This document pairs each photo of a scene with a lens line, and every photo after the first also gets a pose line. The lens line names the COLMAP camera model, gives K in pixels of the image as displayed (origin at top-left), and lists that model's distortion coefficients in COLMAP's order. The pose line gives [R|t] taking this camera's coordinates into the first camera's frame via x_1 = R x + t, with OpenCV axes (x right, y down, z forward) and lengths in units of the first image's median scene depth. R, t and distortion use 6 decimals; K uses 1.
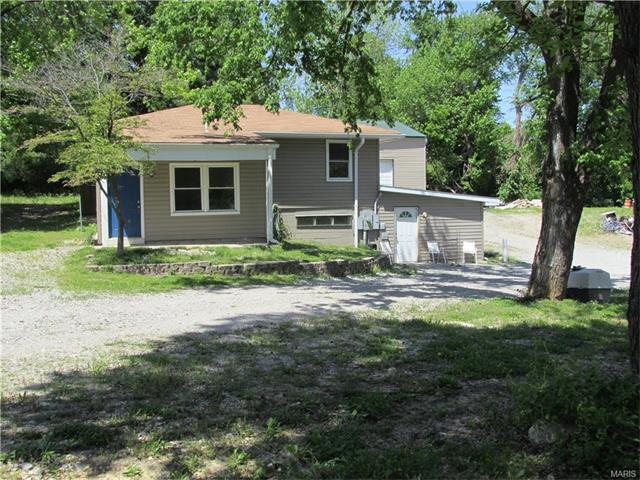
lens RADIAL K [[684.5, 0, 320.0], [0, 684.5, 240.0], [0, 0, 1]] dist [-0.042063, -0.002665]
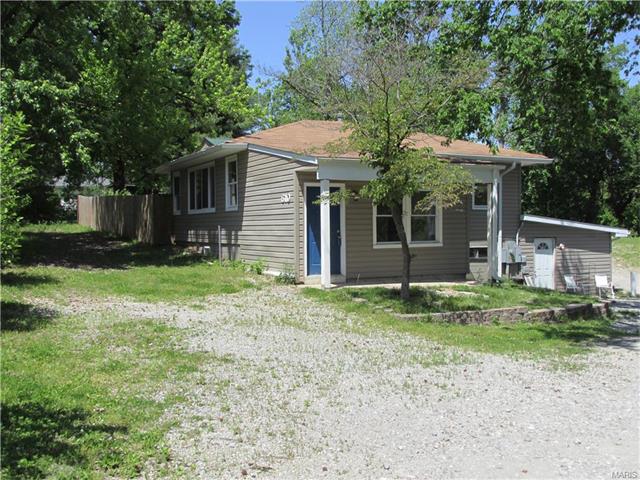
lens RADIAL K [[684.5, 0, 320.0], [0, 684.5, 240.0], [0, 0, 1]] dist [-0.042063, -0.002665]
pose [[0.987644, 0.003738, 0.156671, -0.321725], [0.002842, 0.999124, -0.041754, -0.008430], [-0.156689, 0.041684, 0.986768, 0.145533]]
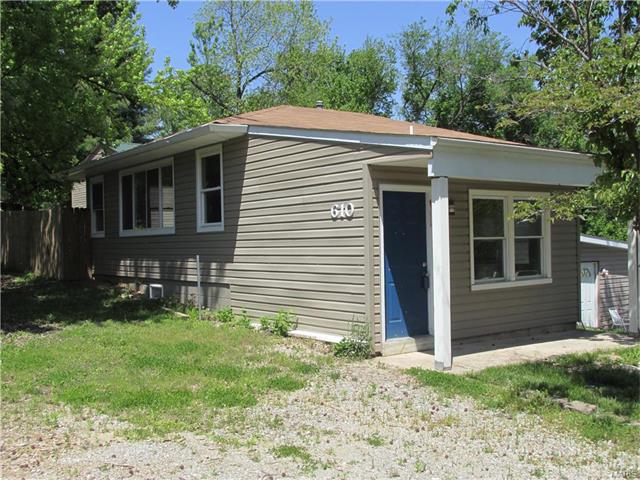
lens RADIAL K [[684.5, 0, 320.0], [0, 684.5, 240.0], [0, 0, 1]] dist [-0.042063, -0.002665]
pose [[0.940780, -0.002648, 0.339006, -0.393476], [0.025867, 0.997615, -0.063993, -0.033639], [-0.338028, 0.068972, 0.938605, 0.424329]]
